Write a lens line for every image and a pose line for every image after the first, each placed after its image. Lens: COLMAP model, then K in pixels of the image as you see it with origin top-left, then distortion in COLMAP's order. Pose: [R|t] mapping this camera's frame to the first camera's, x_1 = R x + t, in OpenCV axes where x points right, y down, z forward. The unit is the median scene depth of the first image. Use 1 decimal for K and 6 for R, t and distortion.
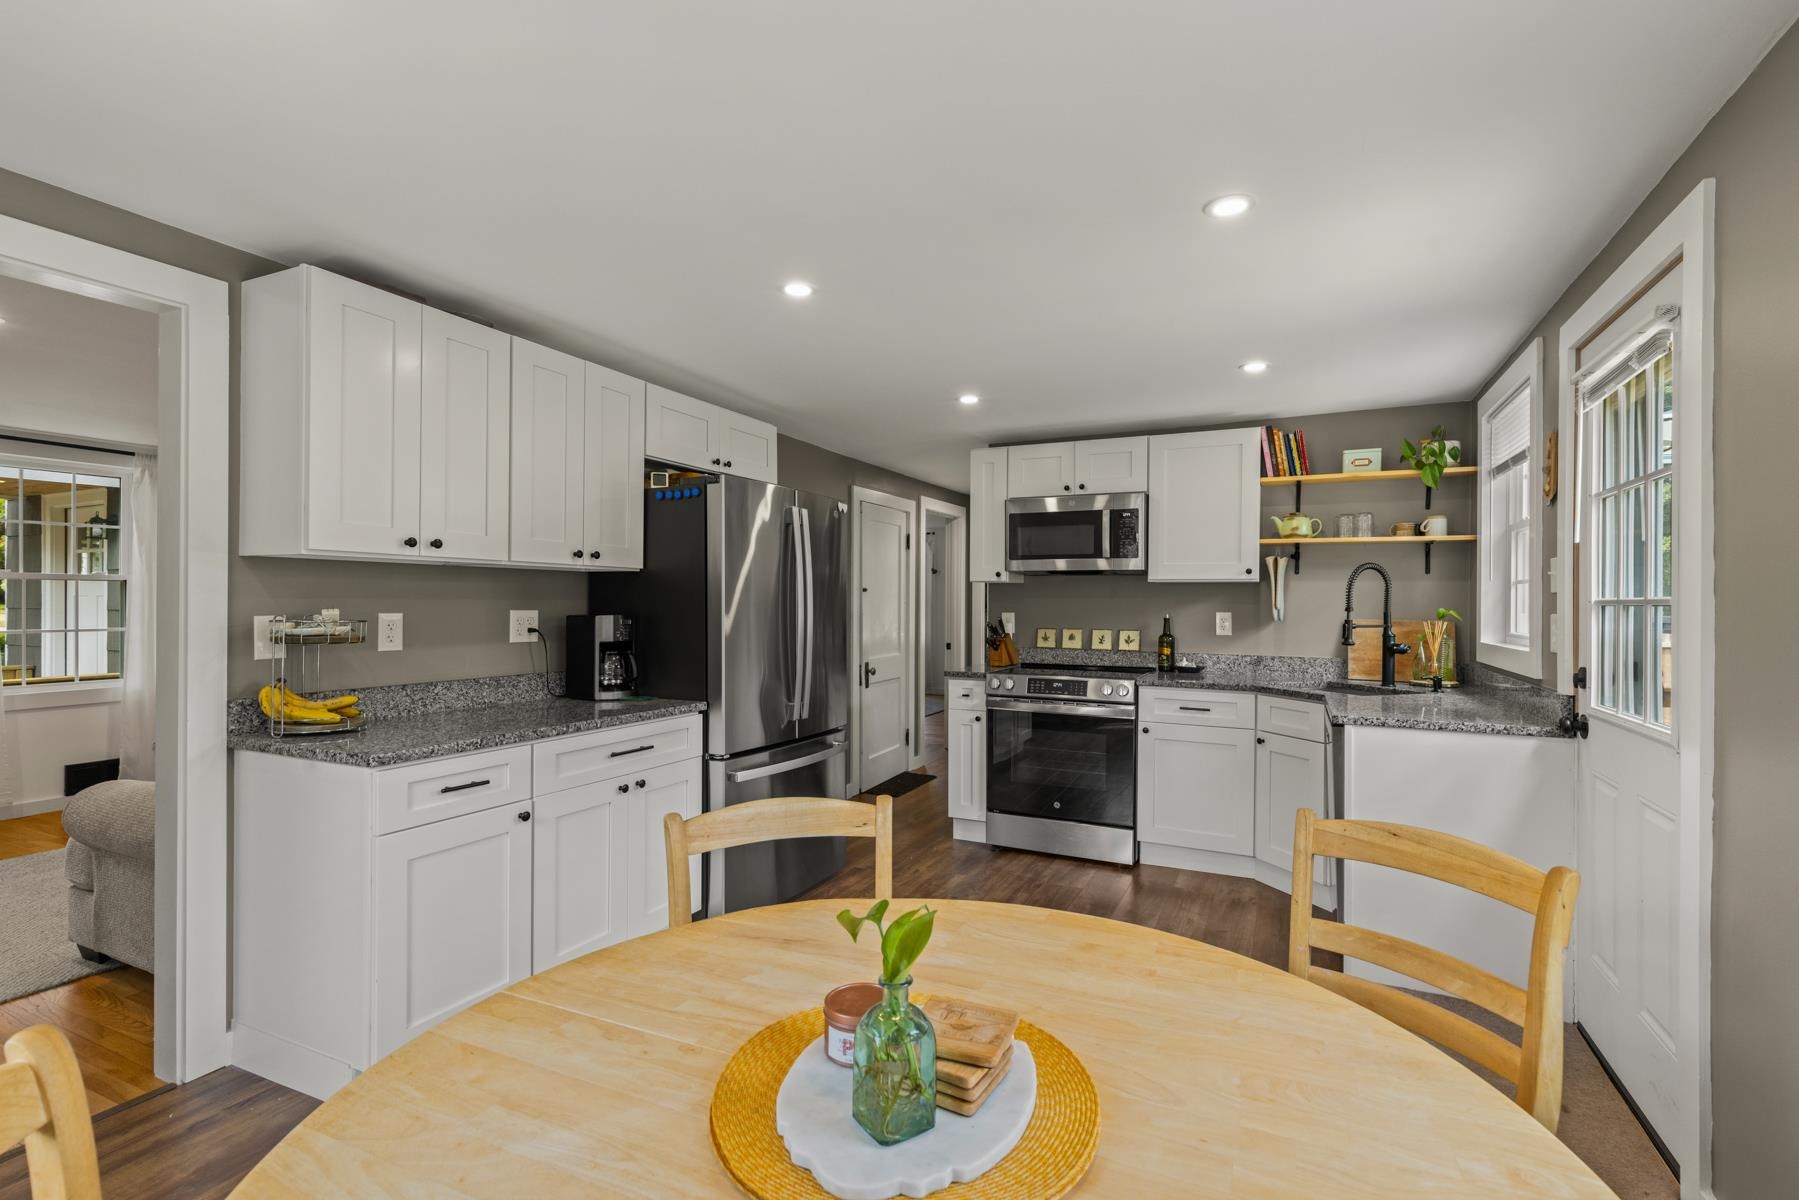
lens RADIAL K [[810.1, 0, 915.8], [0, 810.1, 603.6], [0, 0, 1]] dist [0.002603, -0.000282]
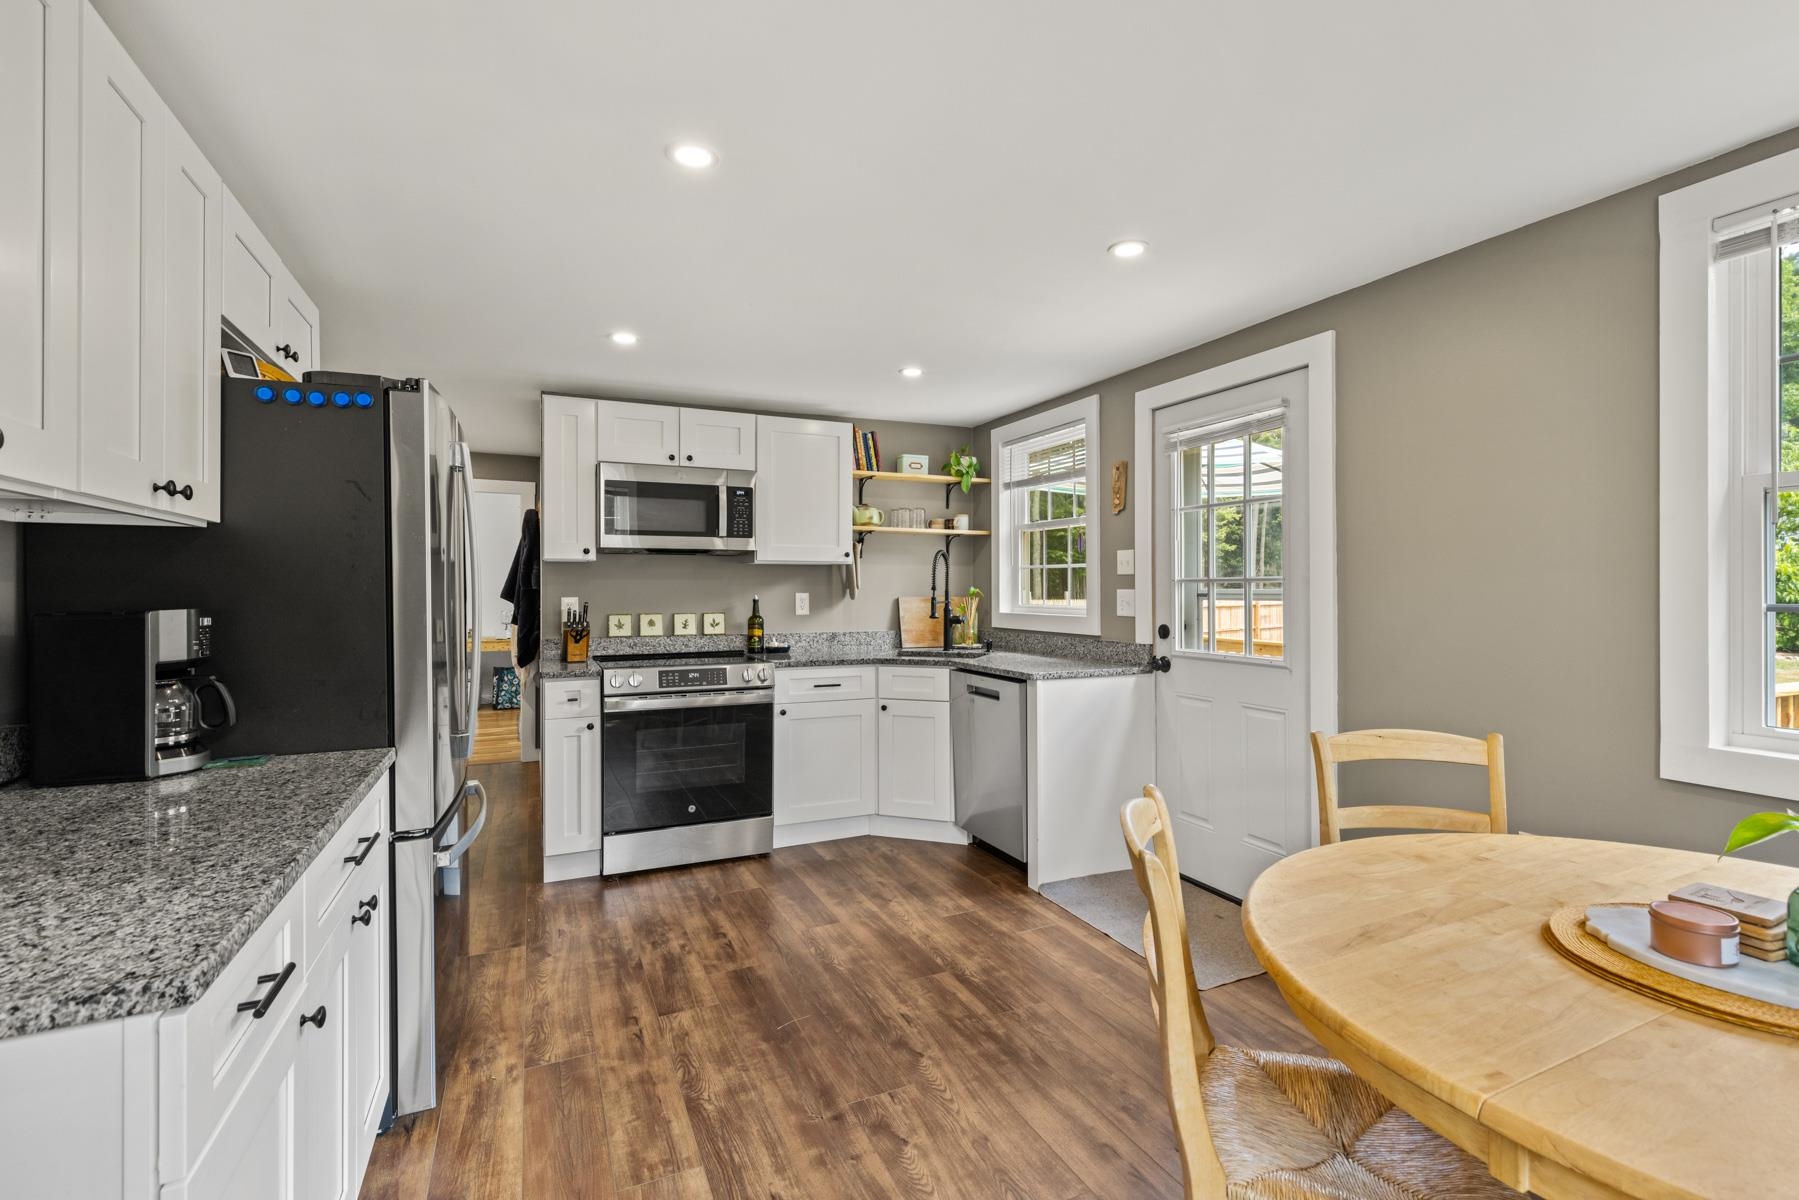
lens RADIAL K [[810.1, 0, 903.4], [0, 810.1, 582.8], [0, 0, 1]] dist [0.002603, -0.000282]
pose [[0.644108, -0.002576, 0.764930, -0.373931], [0.007353, 0.999969, -0.002824, 0.001567], [-0.764899, 0.007444, 0.644107, 0.244029]]
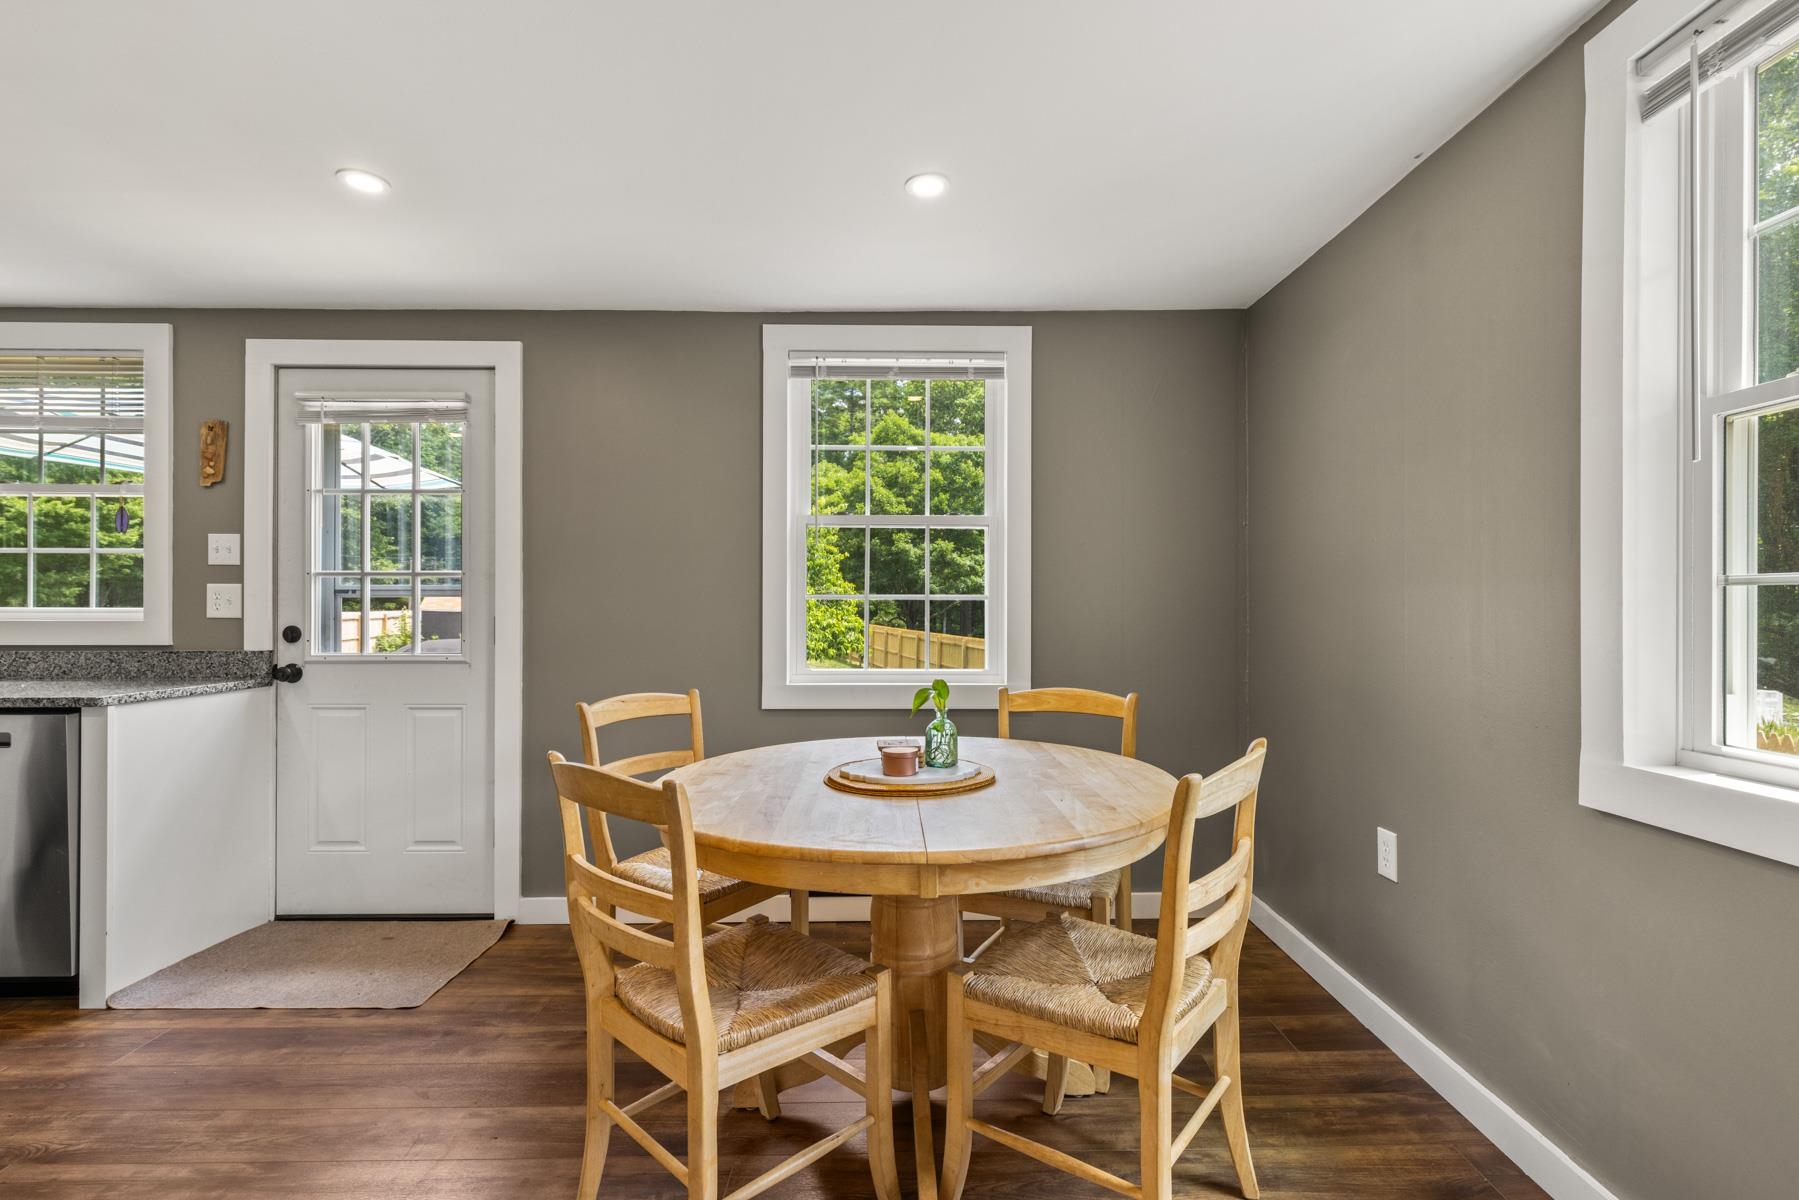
lens RADIAL K [[810.1, 0, 910.1], [0, 810.1, 602.7], [0, 0, 1]] dist [0.002603, -0.000282]
pose [[-0.433972, -0.003048, 0.900921, -0.430271], [-0.002671, 0.999994, 0.002097, 0.022523], [-0.900923, -0.001496, -0.433977, 0.410133]]
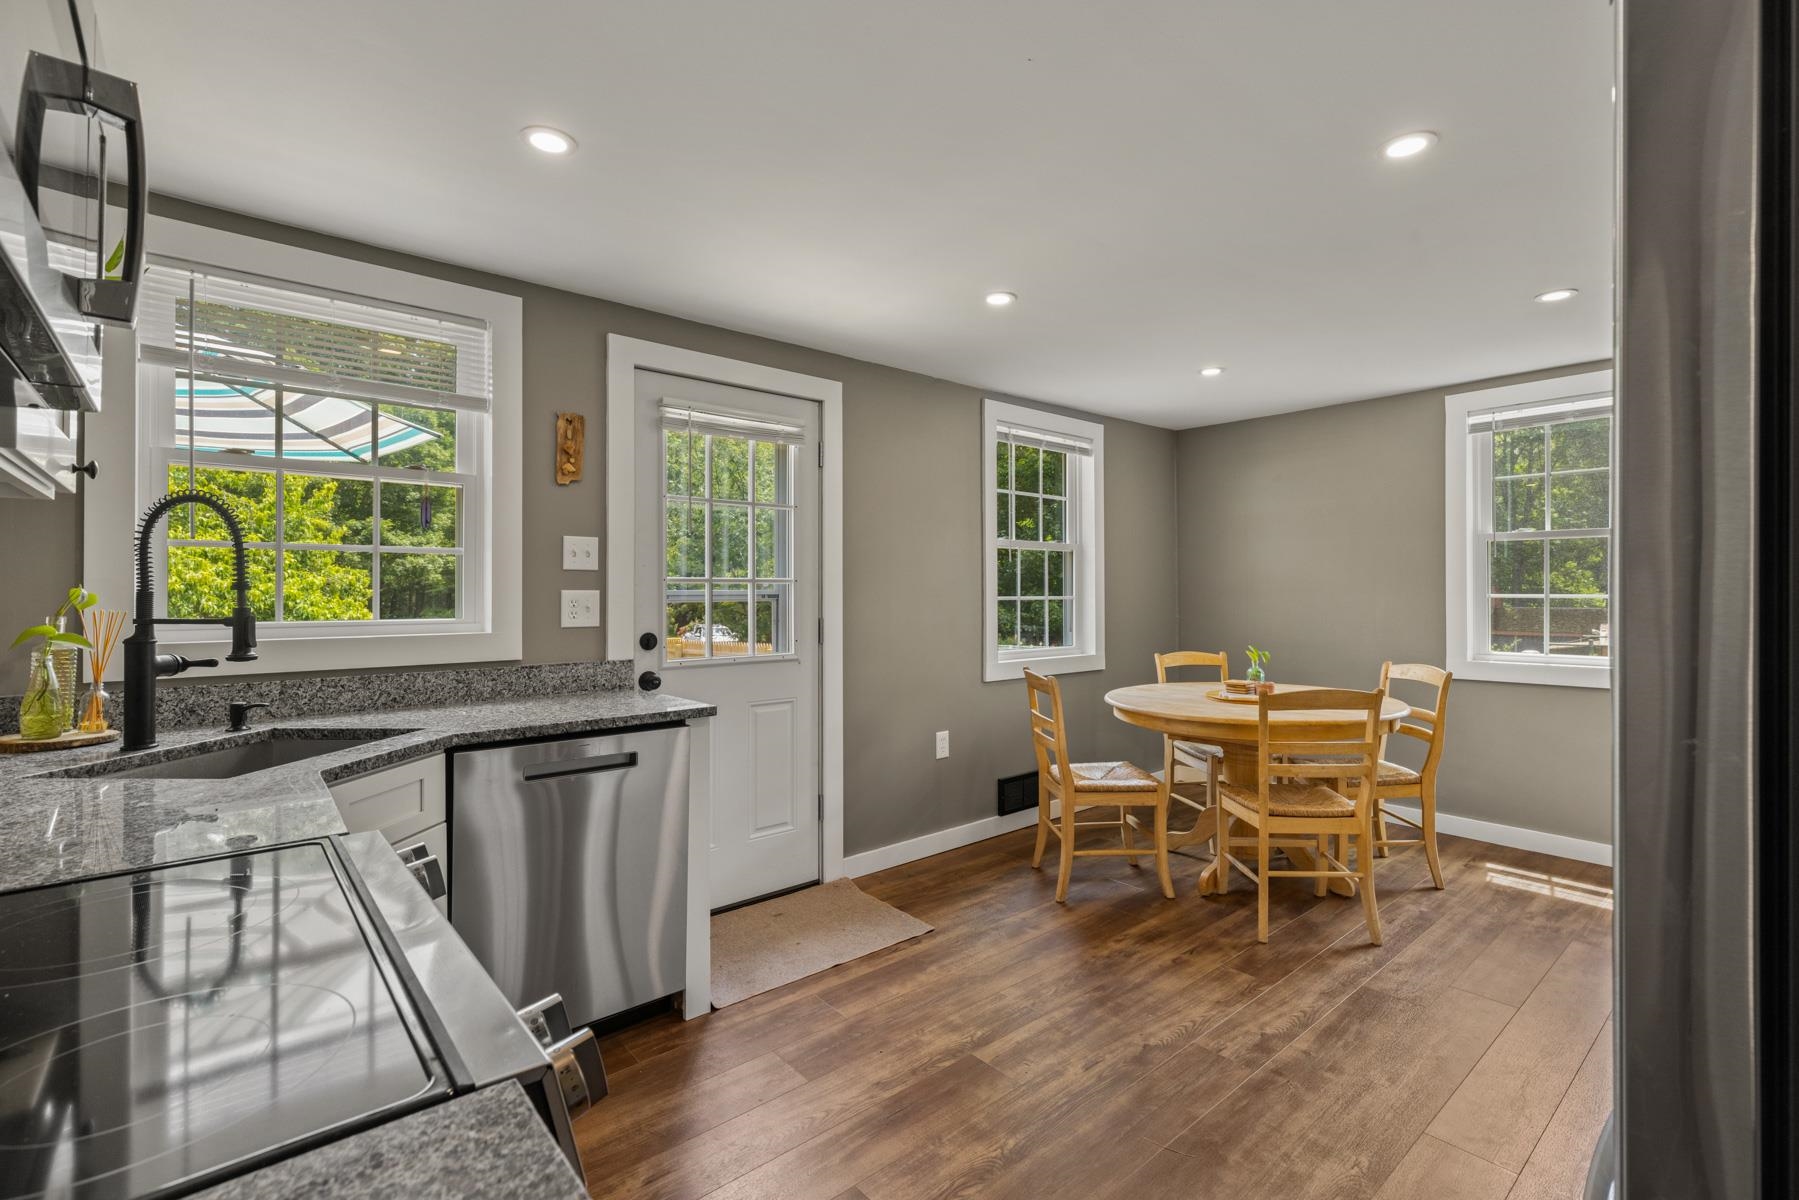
lens RADIAL K [[810.1, 0, 910.7], [0, 810.1, 584.6], [0, 0, 1]] dist [0.002603, -0.000282]
pose [[-0.913750, 0.003562, 0.406262, -0.022967], [0.000126, 0.999964, -0.008484, 0.009645], [-0.406278, -0.007701, -0.913717, 1.173828]]
